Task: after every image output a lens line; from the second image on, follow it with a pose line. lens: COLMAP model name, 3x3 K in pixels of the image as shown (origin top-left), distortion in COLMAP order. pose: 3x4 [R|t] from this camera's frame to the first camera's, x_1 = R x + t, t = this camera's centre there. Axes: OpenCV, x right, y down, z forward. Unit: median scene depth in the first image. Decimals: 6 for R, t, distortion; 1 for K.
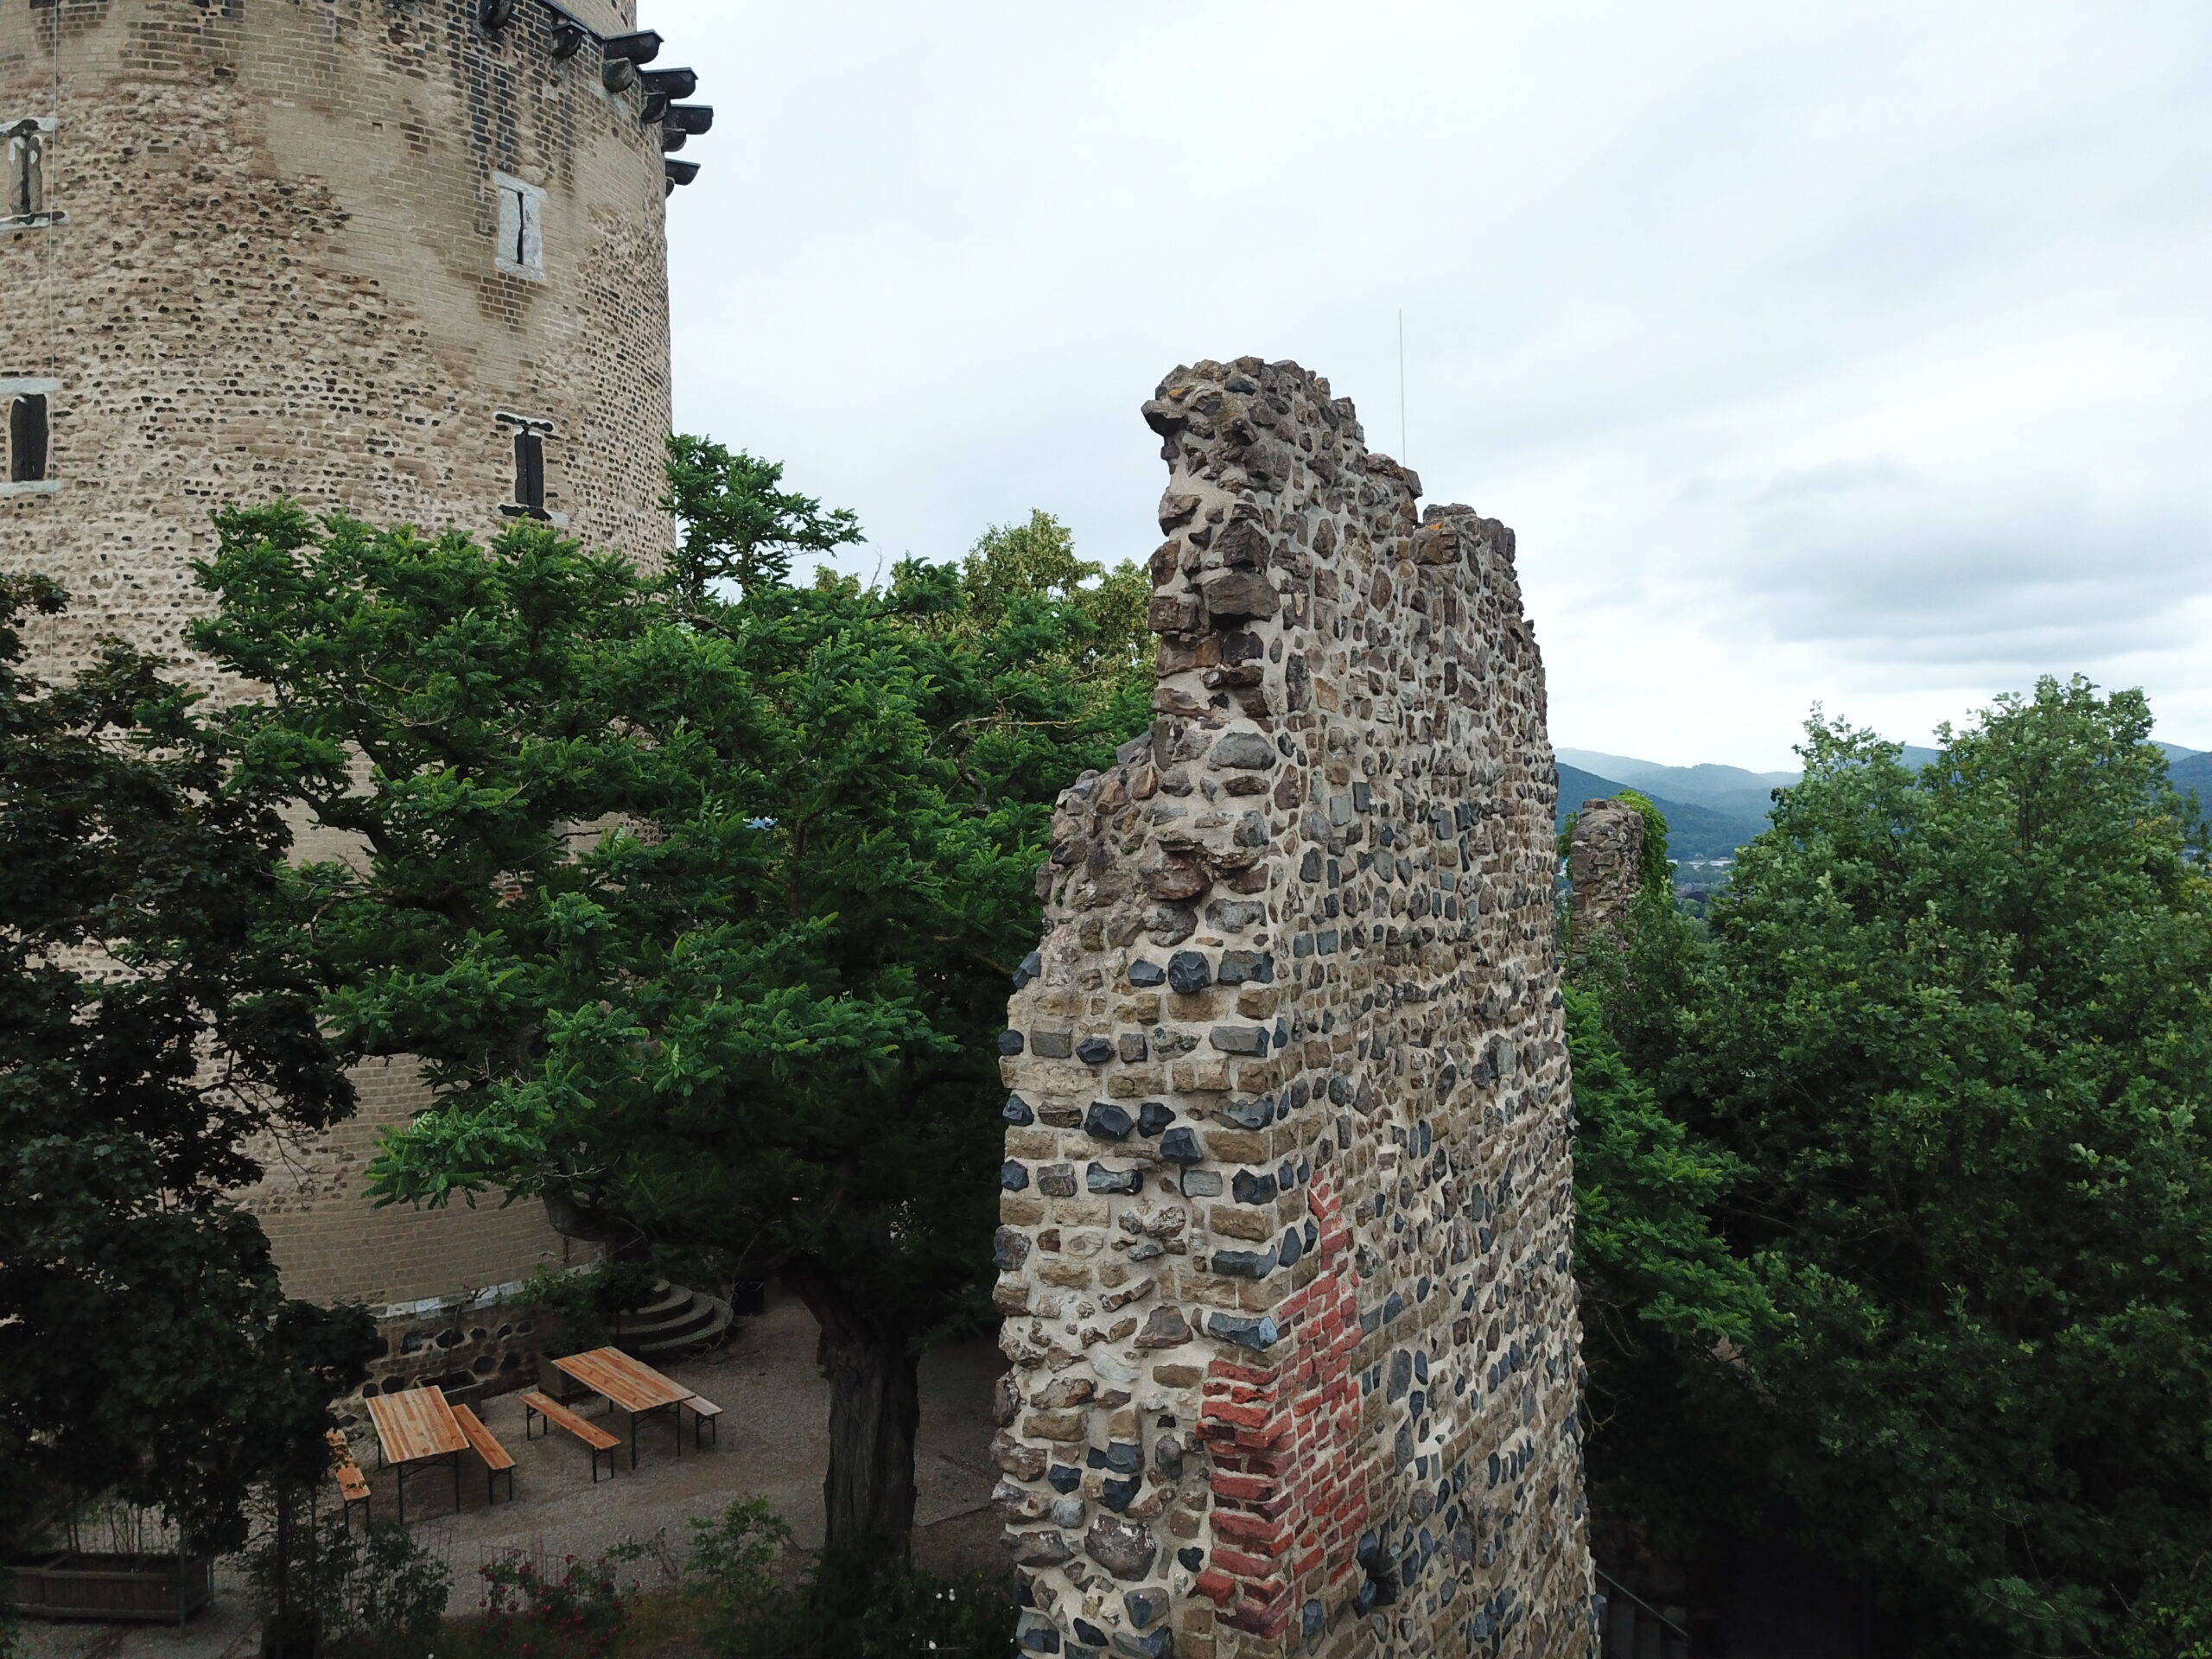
lens RADIAL K [[1699.7, 0, 1103.1], [0, 1699.7, 833.3], [0, 0, 1]] dist [0.019758, -0.008952]
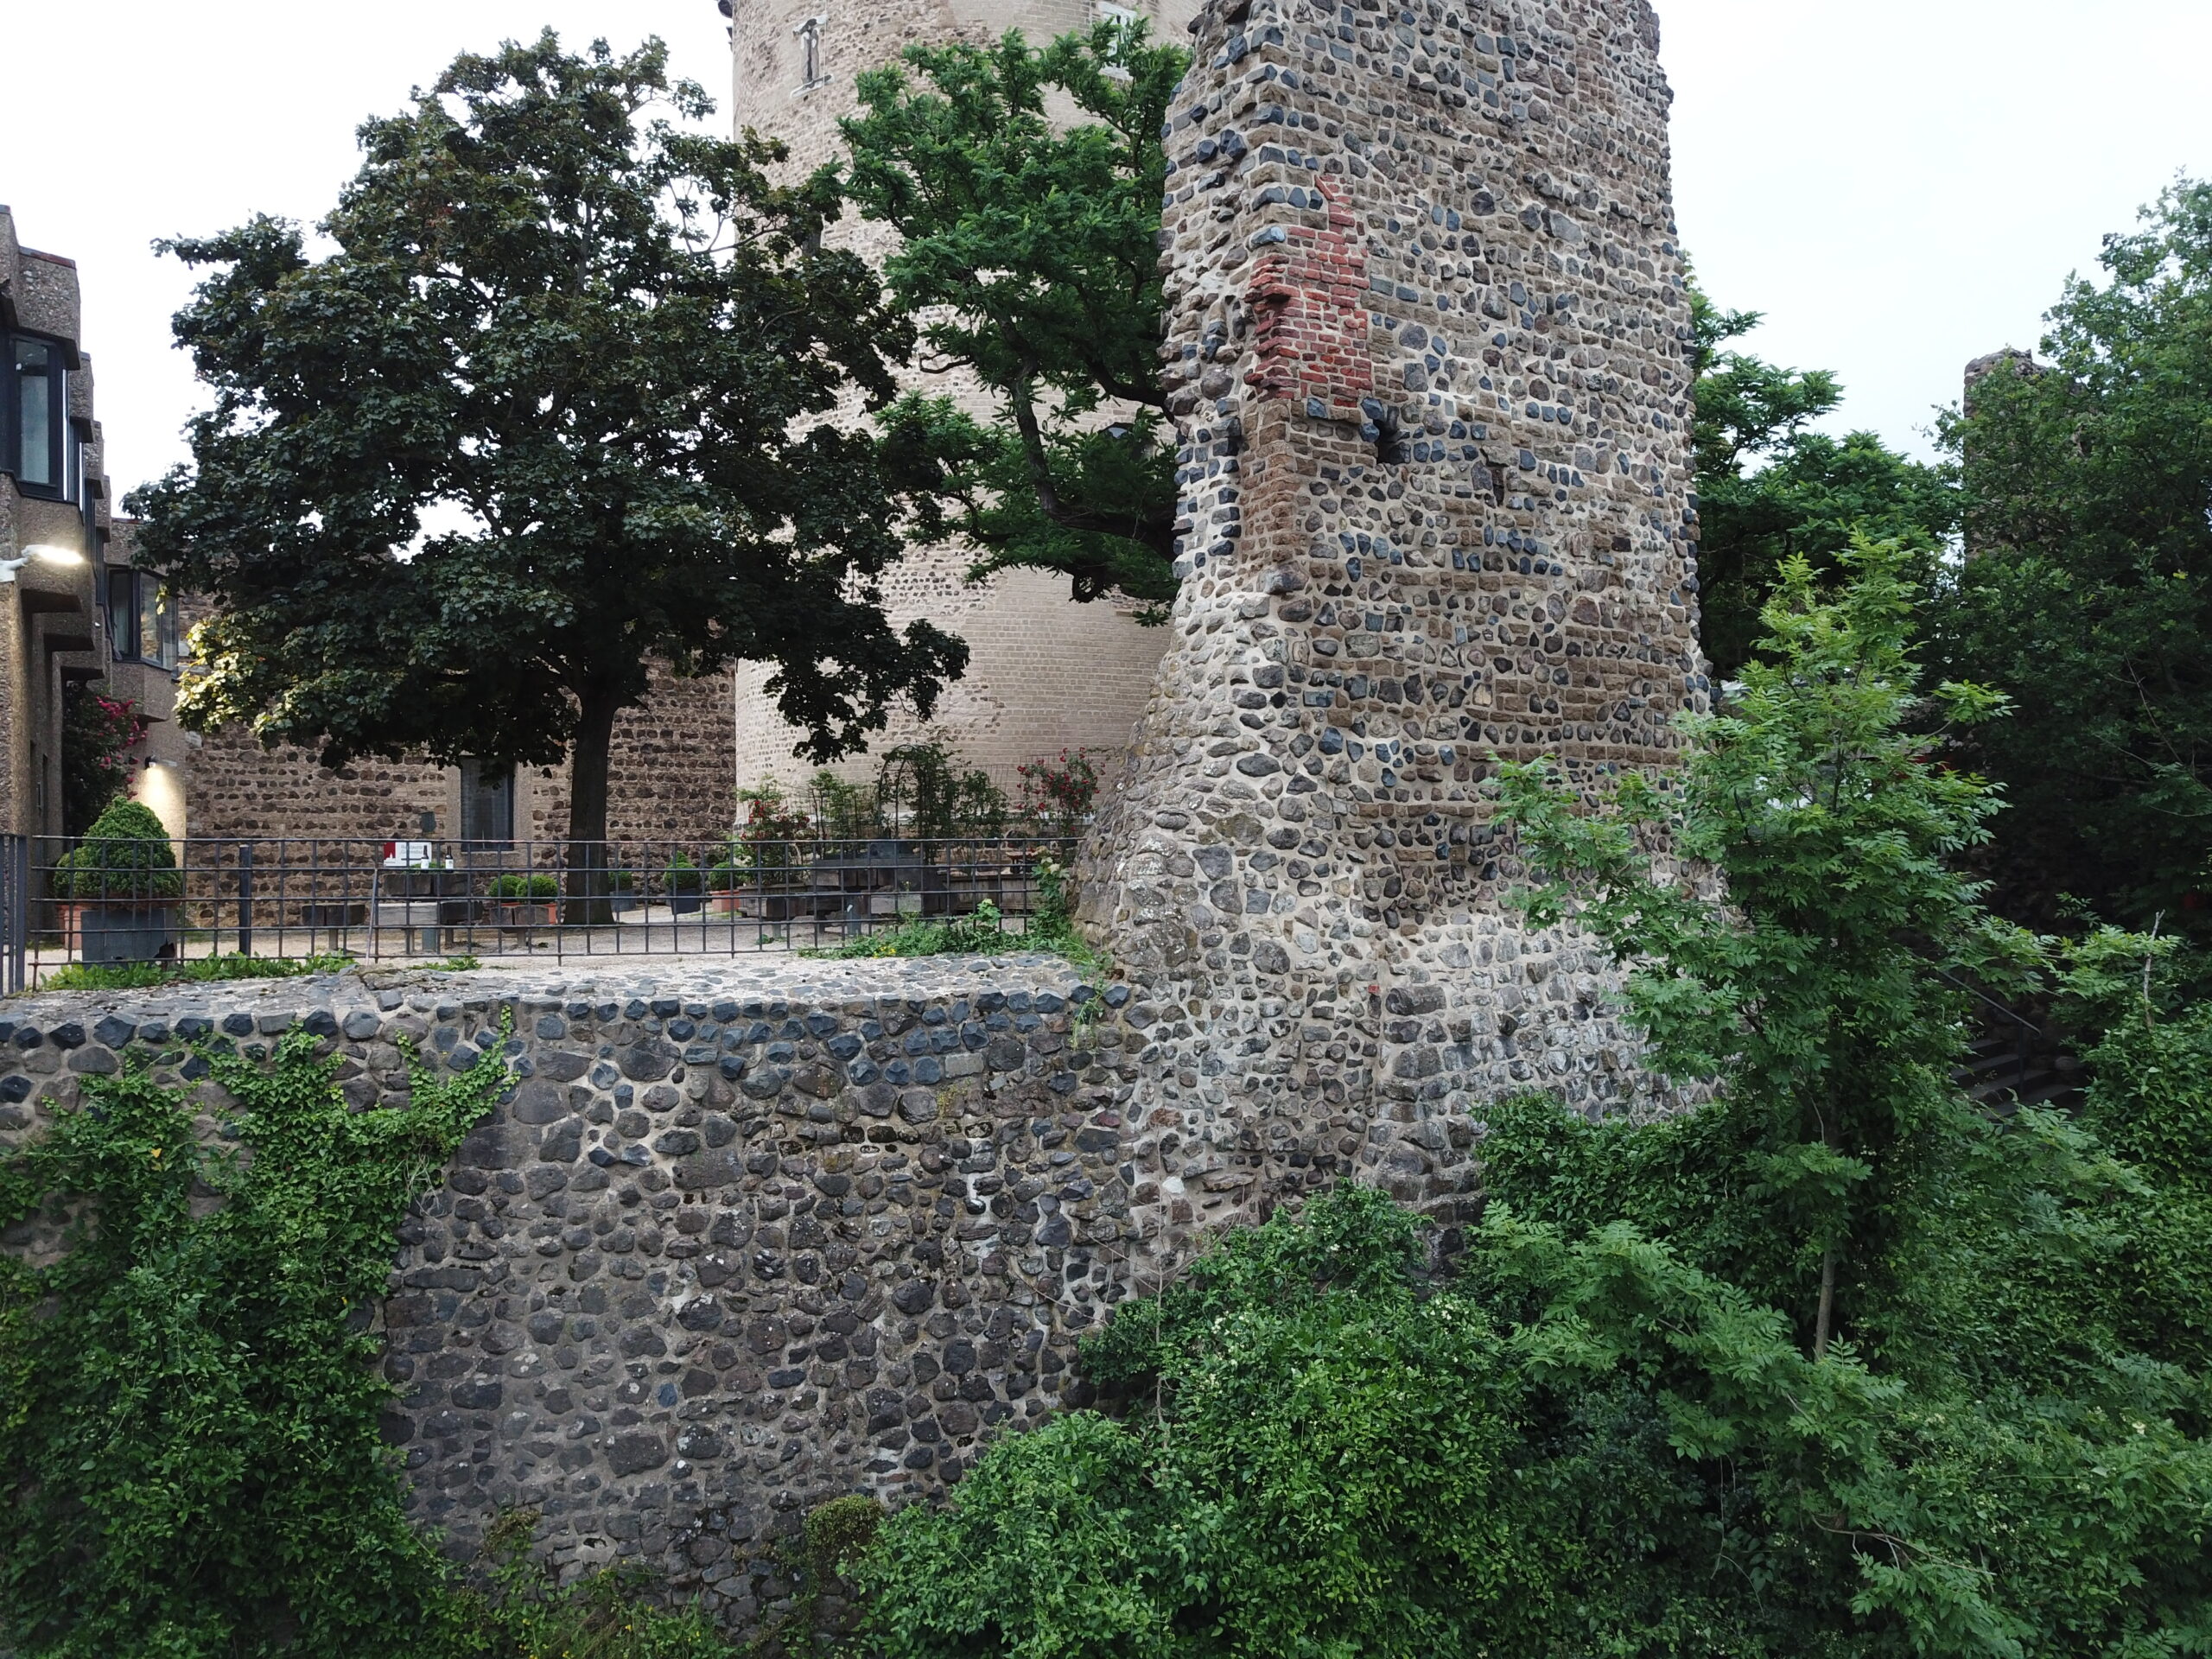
lens RADIAL K [[1699.7, 0, 1103.6], [0, 1699.7, 832.8], [0, 0, 1]] dist [0.019758, -0.008952]
pose [[0.907735, -0.009703, -0.419431, 0.638490], [0.003982, 0.999887, -0.014514, 0.890529], [0.419525, 0.011504, 0.907671, -0.692384]]
